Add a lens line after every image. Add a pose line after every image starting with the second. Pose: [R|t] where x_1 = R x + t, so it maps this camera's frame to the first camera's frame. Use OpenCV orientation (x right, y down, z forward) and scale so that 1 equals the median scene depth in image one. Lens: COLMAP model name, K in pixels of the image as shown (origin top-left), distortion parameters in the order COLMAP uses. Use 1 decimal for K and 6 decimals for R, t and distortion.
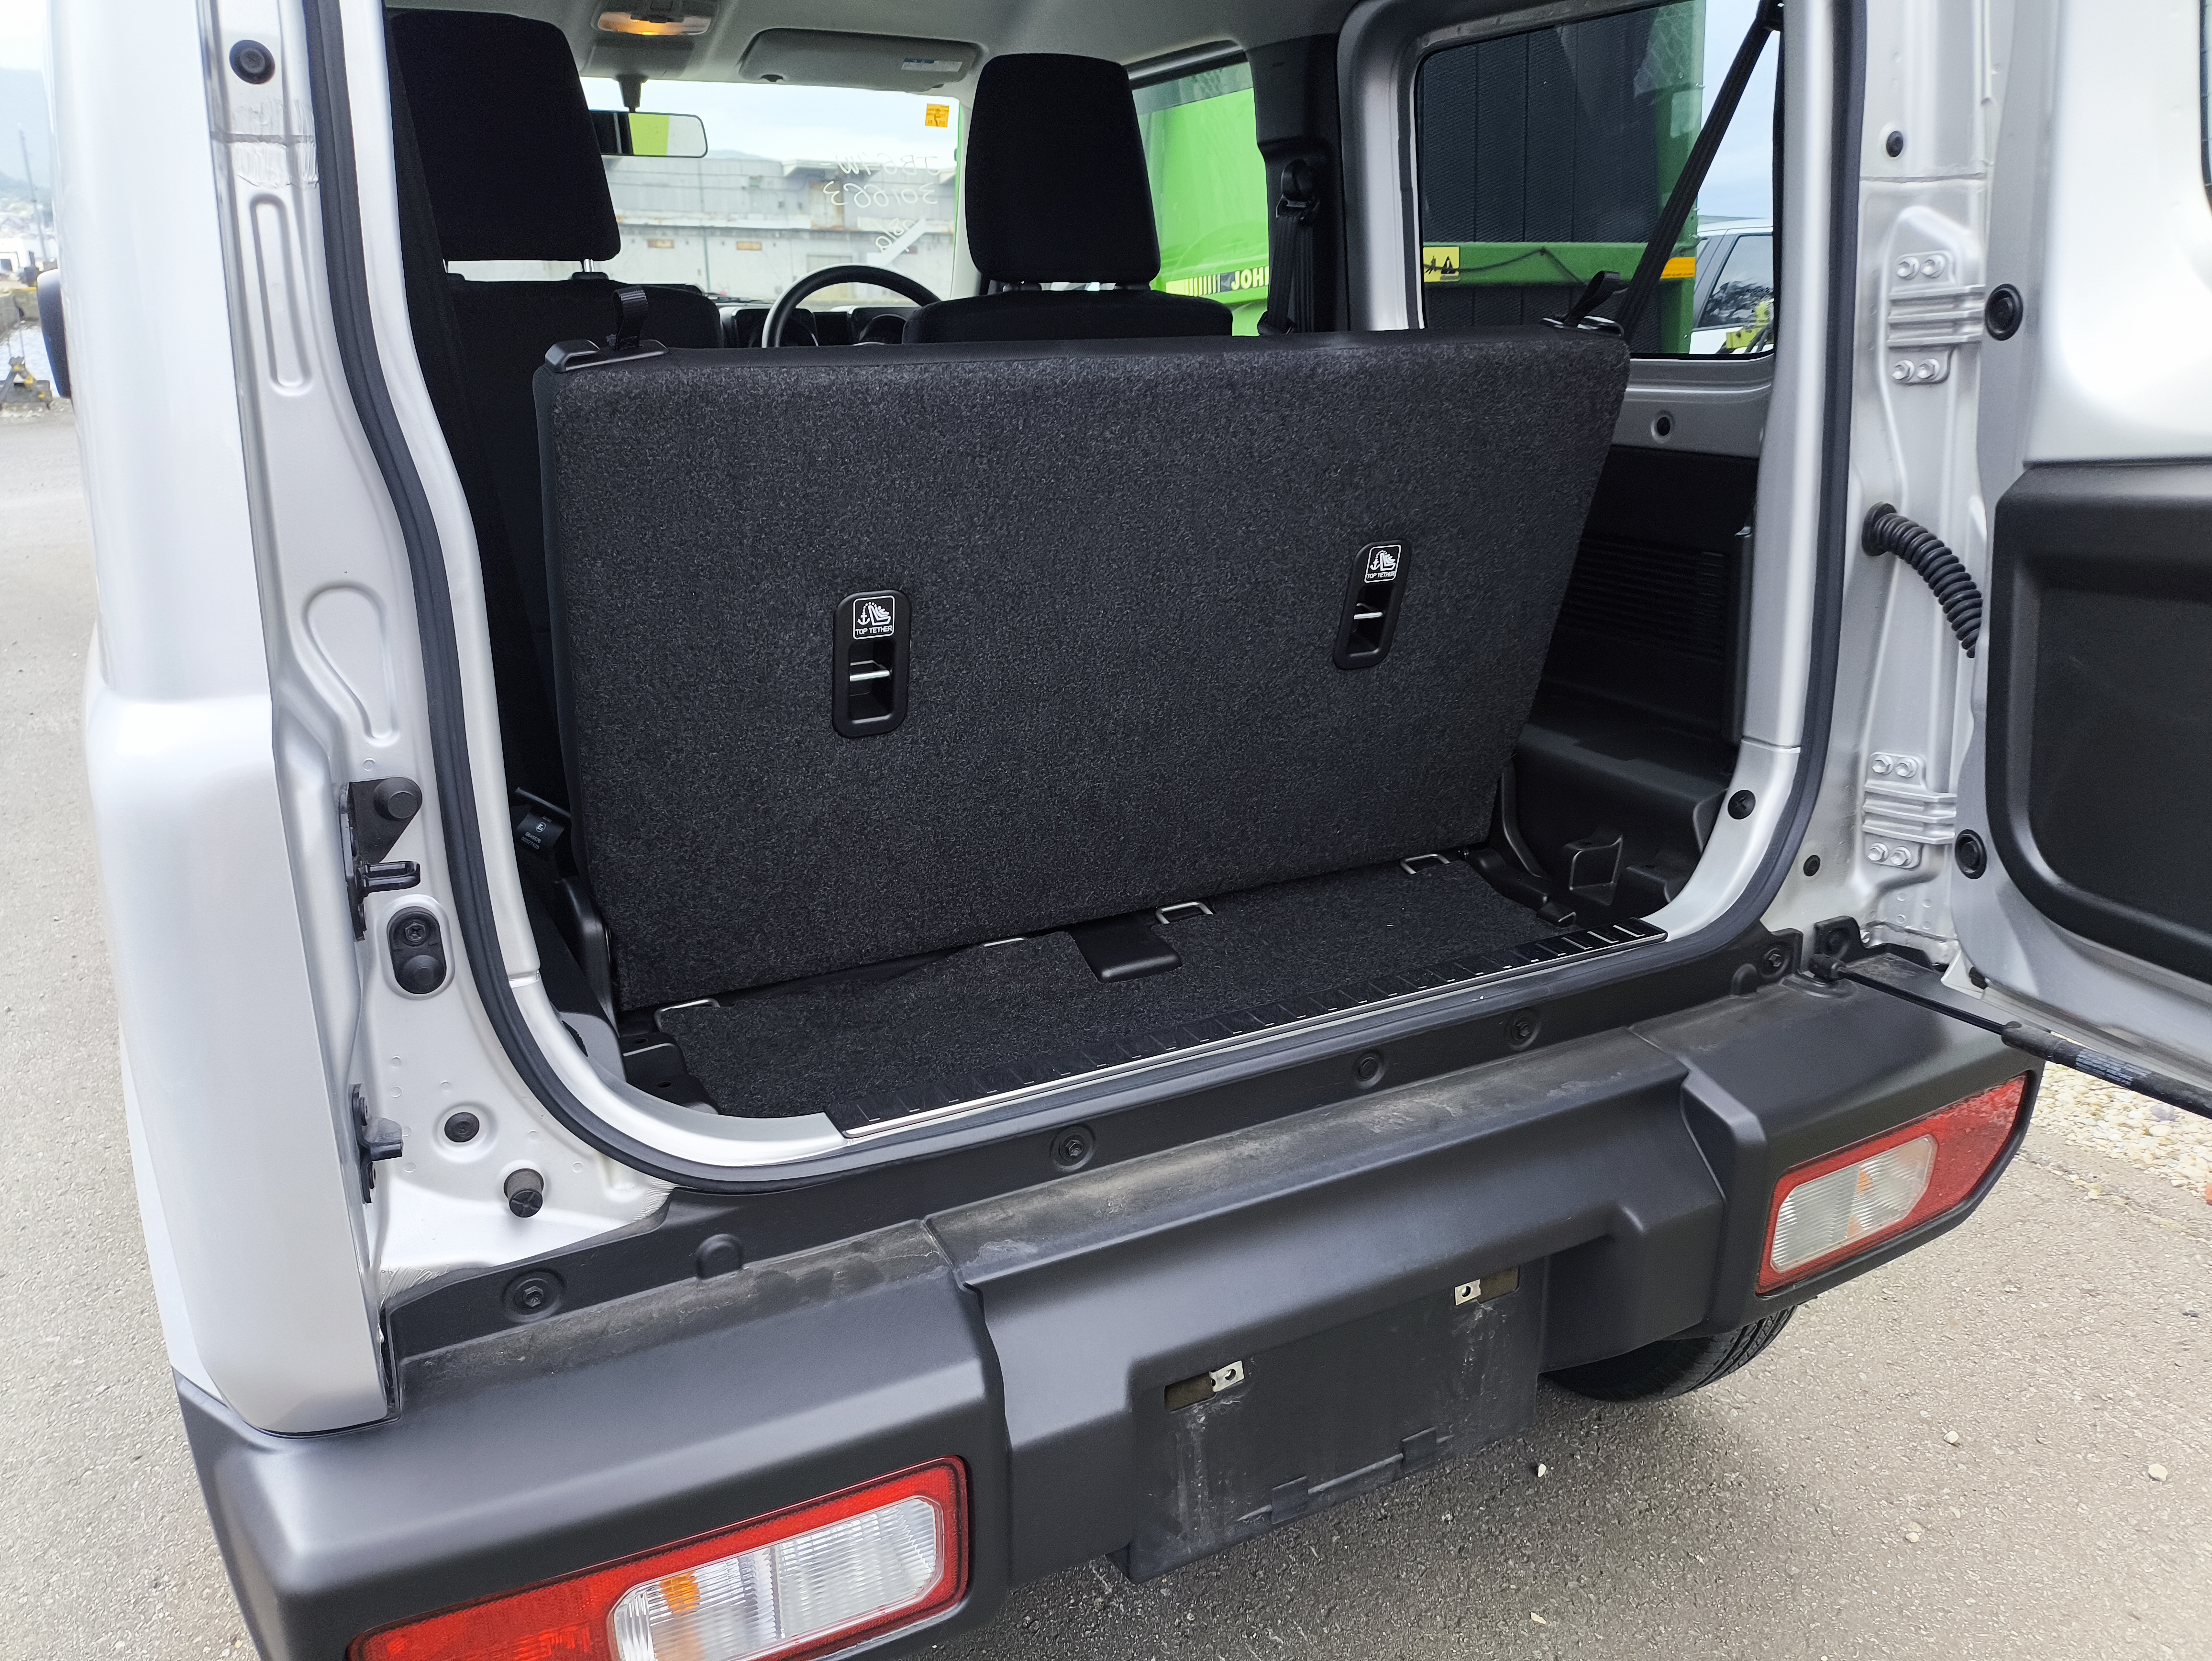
lens RADIAL K [[1642.2, 0, 1096.9], [0, 1642.2, 832.2], [0, 0, 1]] dist [0.049197, -0.058784]
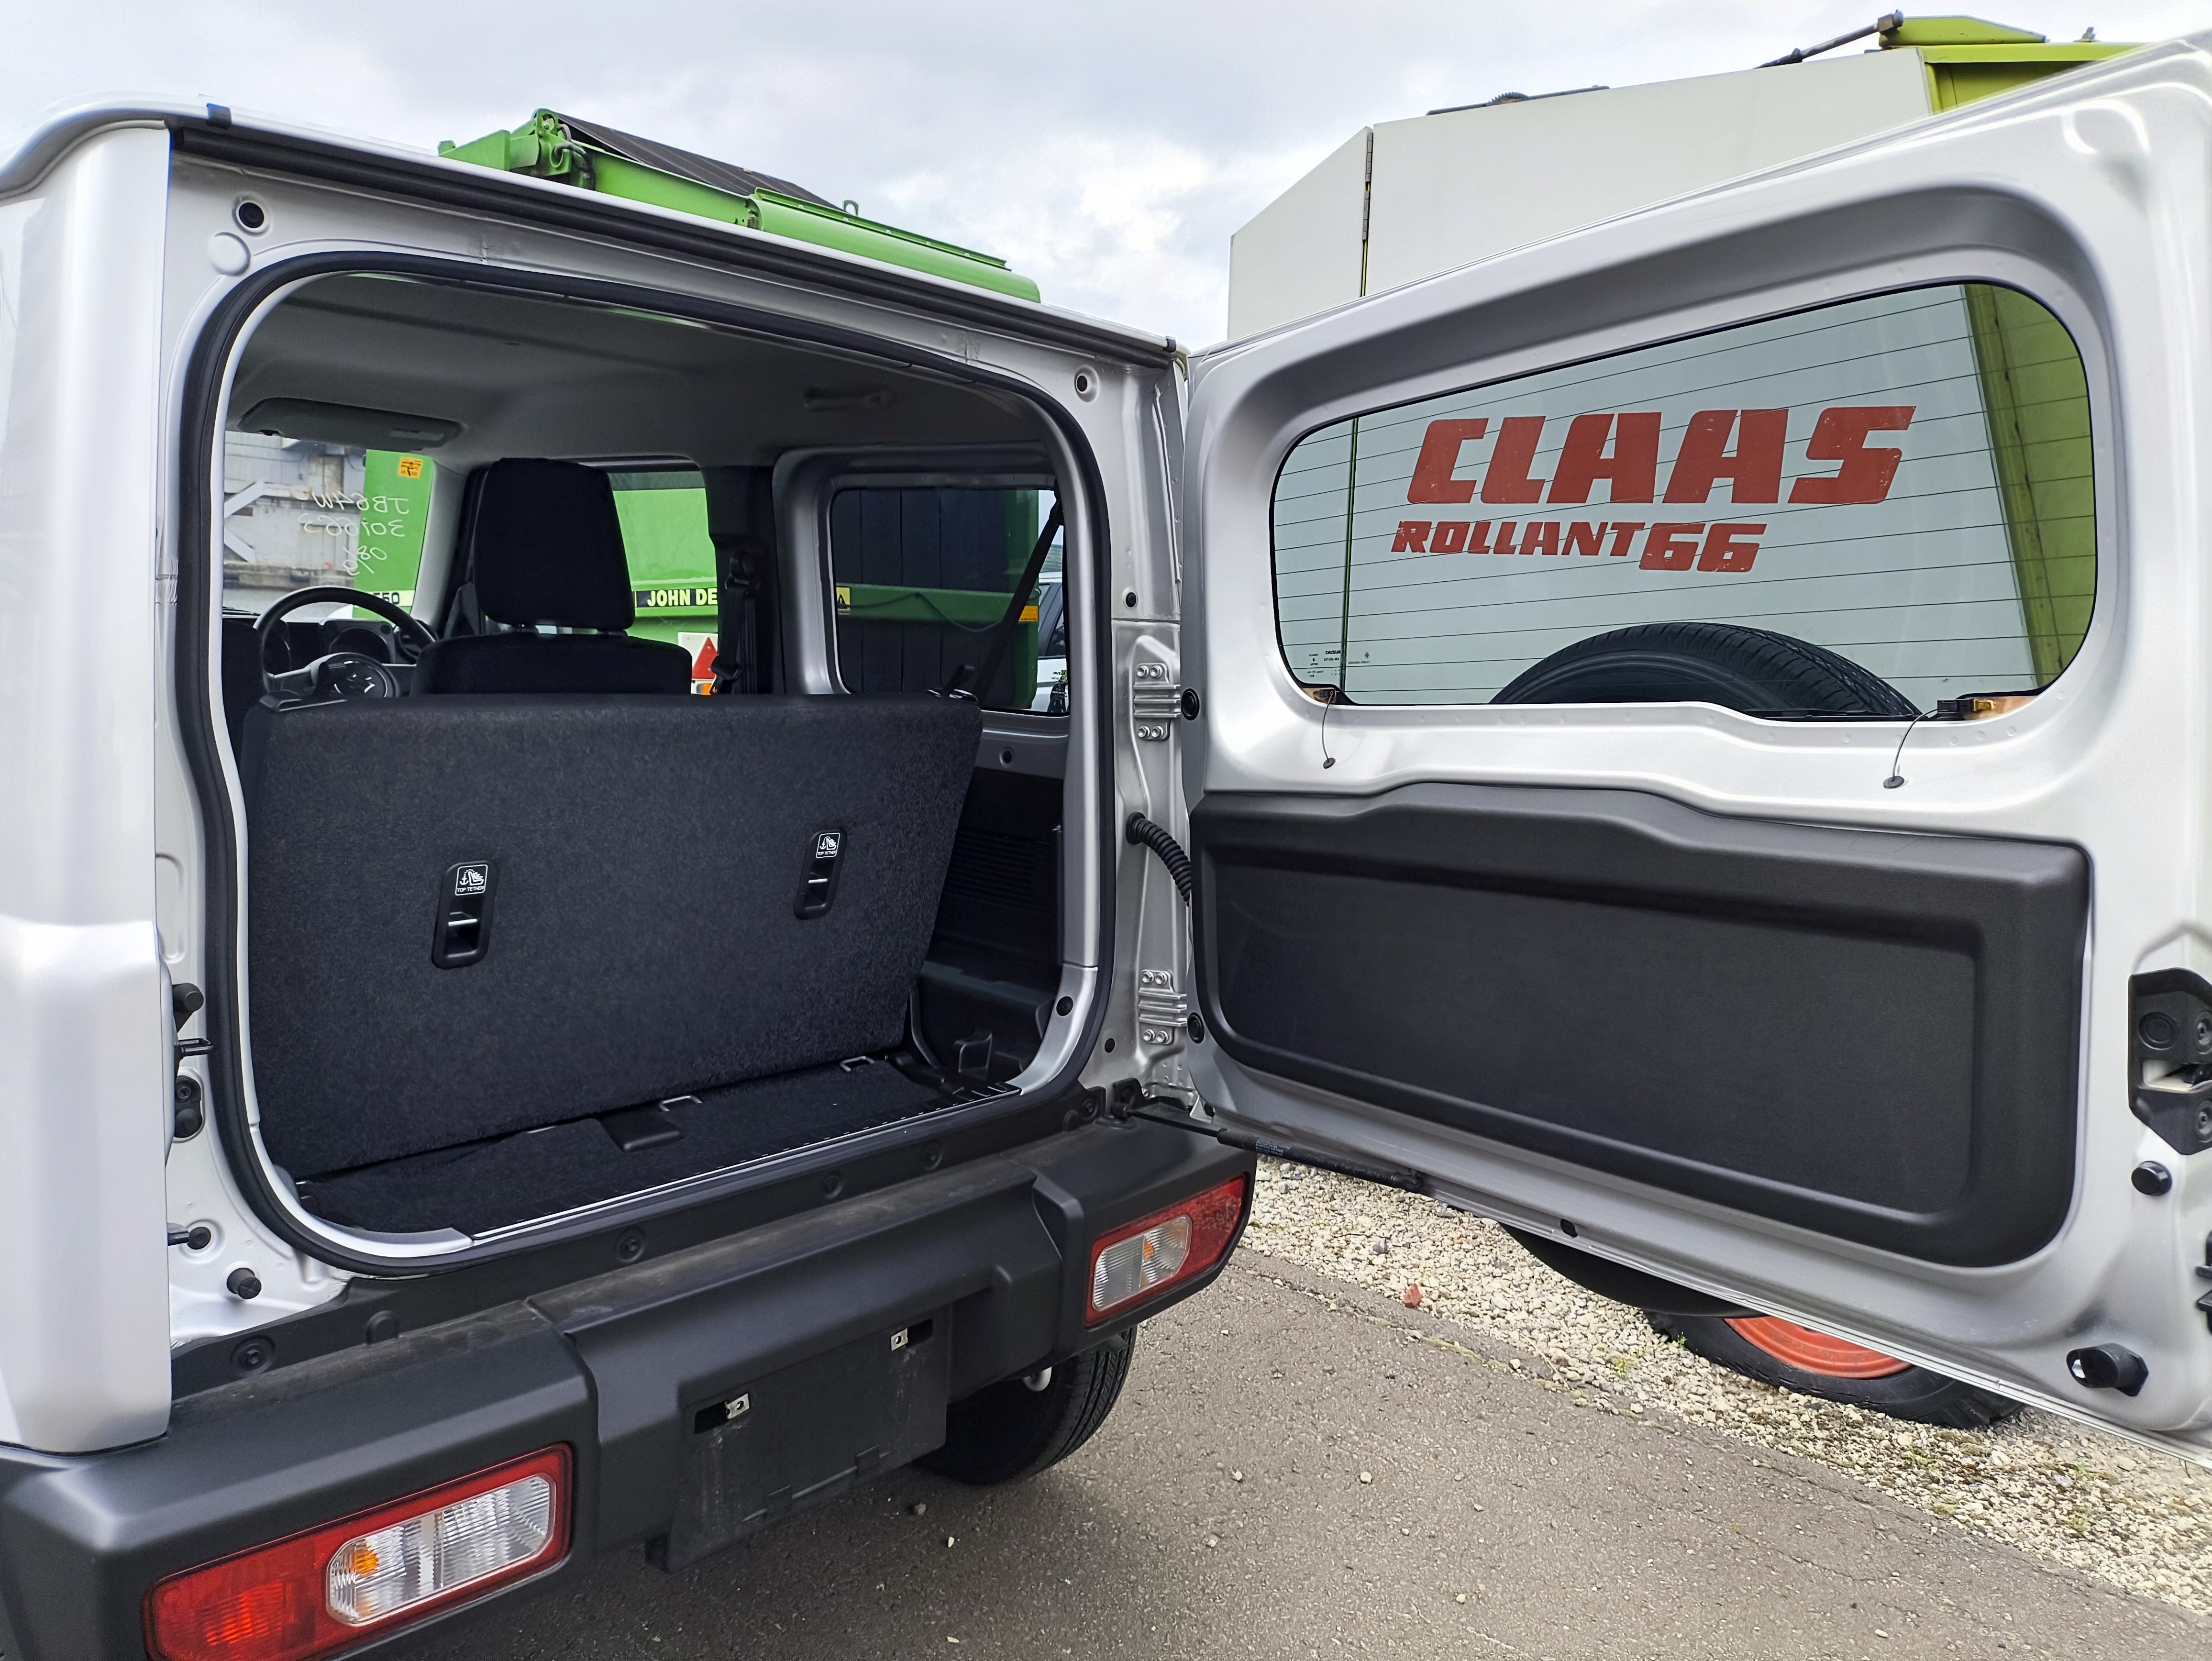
lens RADIAL K [[1642.2, 0, 1109.6], [0, 1642.2, 832.2], [0, 0, 1]] dist [0.049197, -0.058784]
pose [[0.931149, 0.012005, 0.364441, -0.122454], [0.050229, 0.985707, -0.160805, 0.070564], [-0.361163, 0.168039, 0.917237, -0.421399]]
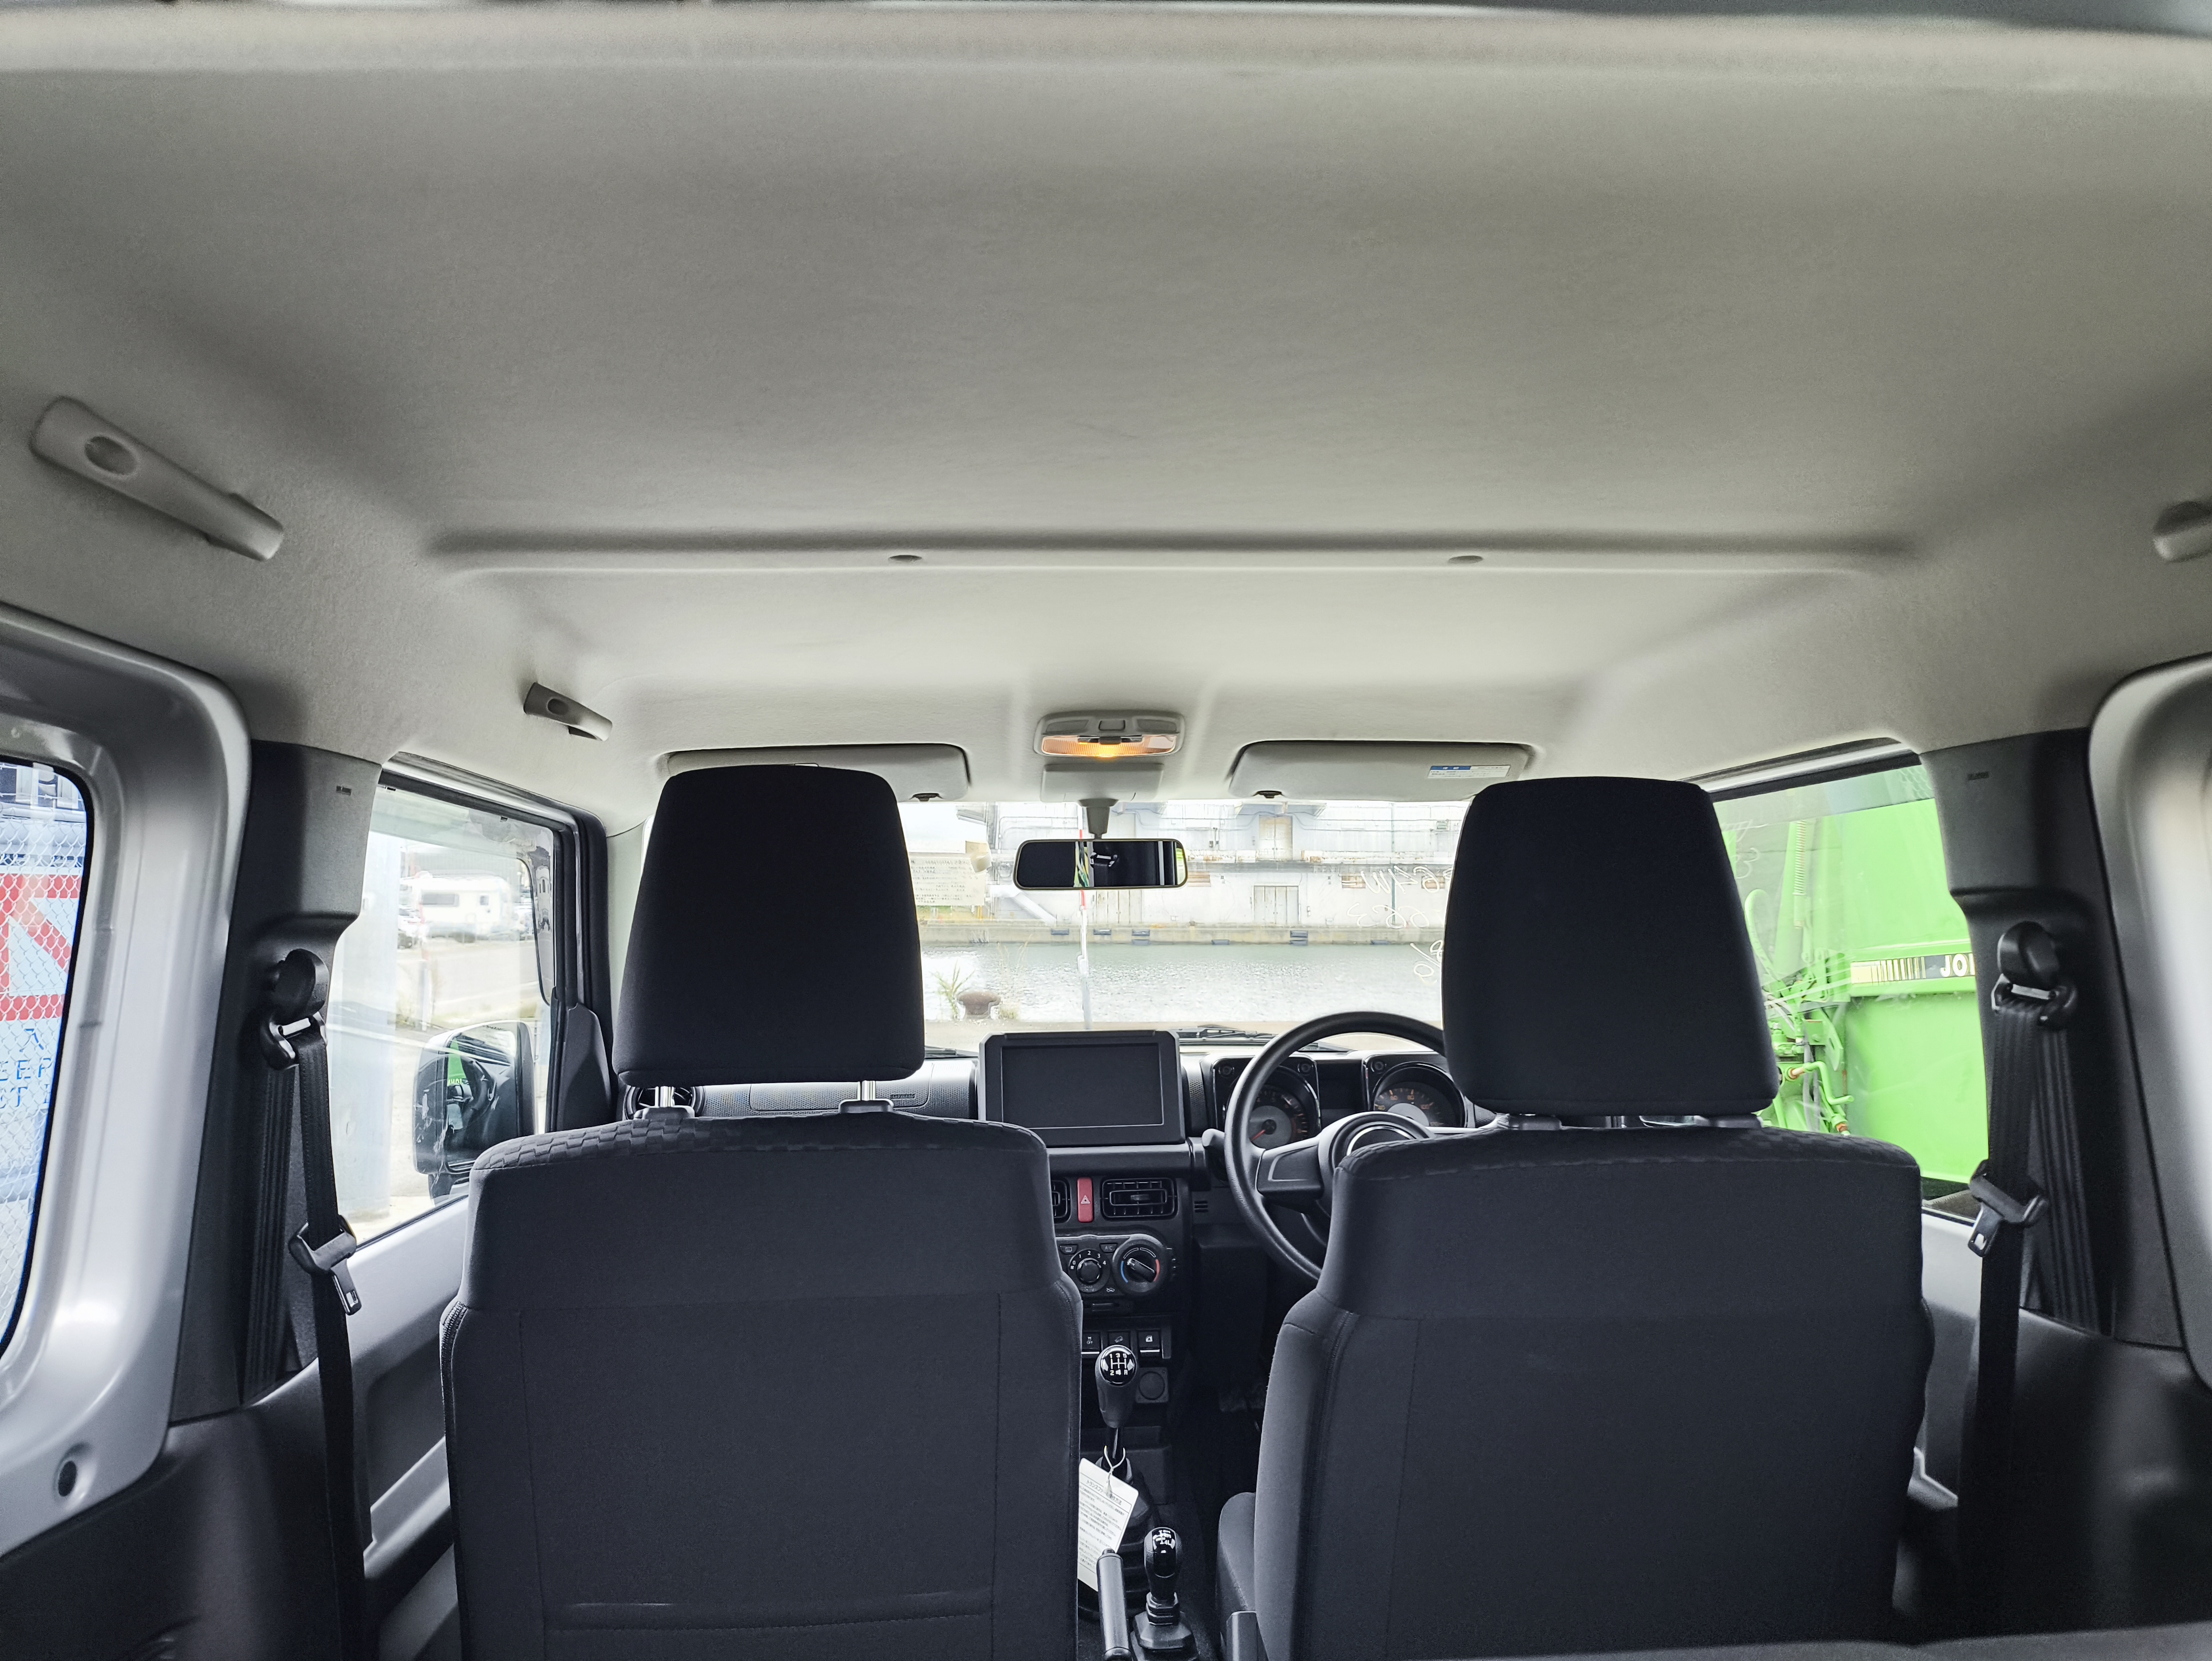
lens RADIAL K [[1588.1, 0, 1123.0], [0, 1588.1, 794.4], [0, 0, 1]] dist [0.013181, -0.016371]
pose [[0.924944, -0.030389, -0.378886, 0.059483], [-0.117001, 0.925639, -0.359866, -0.300658], [0.361648, 0.377186, 0.852609, 0.561674]]
